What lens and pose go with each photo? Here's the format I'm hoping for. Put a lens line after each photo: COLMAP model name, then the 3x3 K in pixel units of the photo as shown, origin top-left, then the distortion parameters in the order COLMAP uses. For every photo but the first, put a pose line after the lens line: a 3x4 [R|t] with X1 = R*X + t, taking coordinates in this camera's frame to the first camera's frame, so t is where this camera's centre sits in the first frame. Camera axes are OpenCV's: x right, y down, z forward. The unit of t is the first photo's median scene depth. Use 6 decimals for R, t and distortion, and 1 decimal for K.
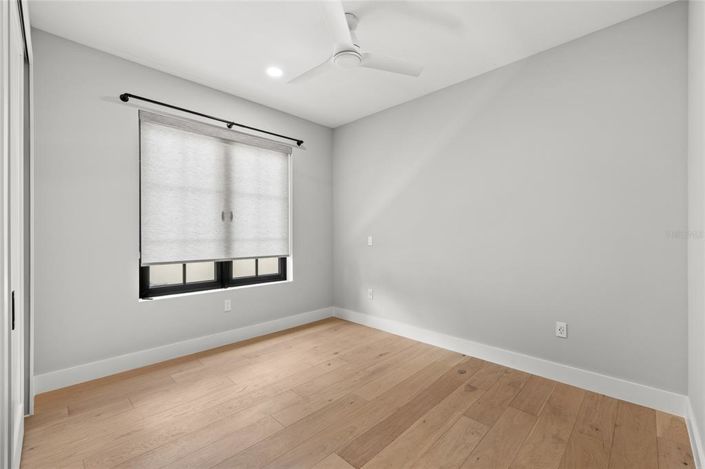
lens RADIAL K [[298.9, 0, 348.6], [0, 298.9, 233.9], [0, 0, 1]] dist [0.000332, -0.000003]
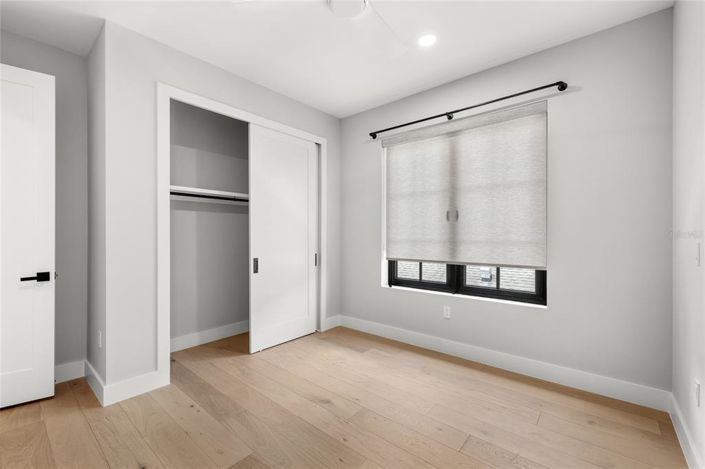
lens RADIAL K [[298.9, 0, 348.6], [0, 298.9, 233.9], [0, 0, 1]] dist [0.000332, -0.000003]
pose [[0.078575, -0.003098, -0.996903, 0.488702], [-0.001958, 0.999993, -0.003262, 0.000781], [0.996906, 0.002208, 0.078568, 0.616249]]
